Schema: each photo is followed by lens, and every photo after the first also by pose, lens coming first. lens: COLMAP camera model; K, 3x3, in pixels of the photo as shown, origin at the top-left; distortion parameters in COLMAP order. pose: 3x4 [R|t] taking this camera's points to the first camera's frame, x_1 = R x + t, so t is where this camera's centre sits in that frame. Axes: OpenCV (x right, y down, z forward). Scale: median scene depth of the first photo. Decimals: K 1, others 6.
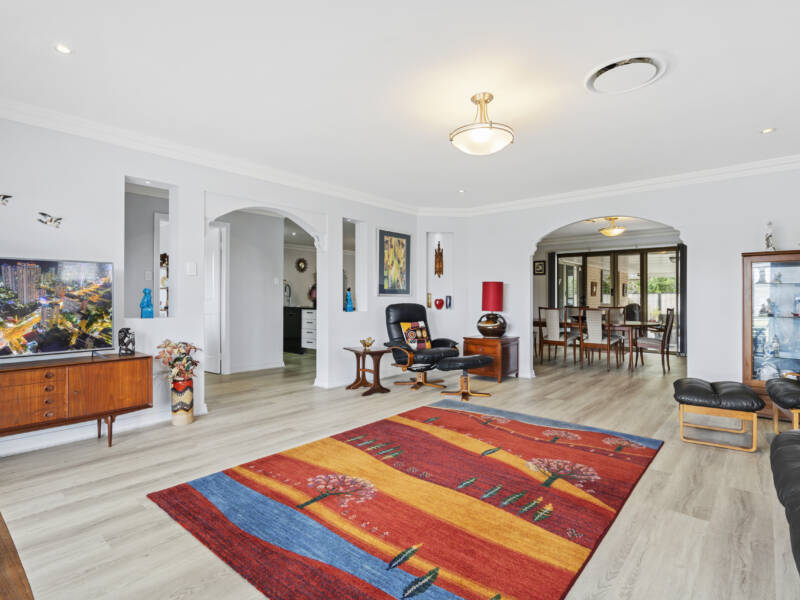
lens RADIAL K [[417.3, 0, 399.9], [0, 417.3, 299.8], [0, 0, 1]] dist [-0.014043, 0.002126]
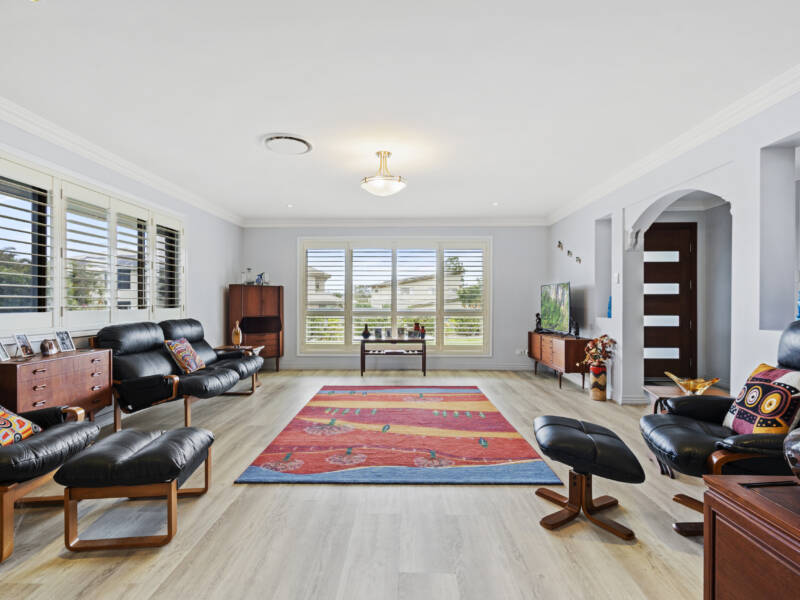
lens RADIAL K [[417.3, 0, 400.3], [0, 417.3, 301.1], [0, 0, 1]] dist [-0.014043, 0.002126]
pose [[-0.766761, -0.002221, -0.641929, 0.949994], [0.001851, 0.999982, -0.005671, -0.007462], [0.641930, -0.005537, -0.766743, 1.914686]]
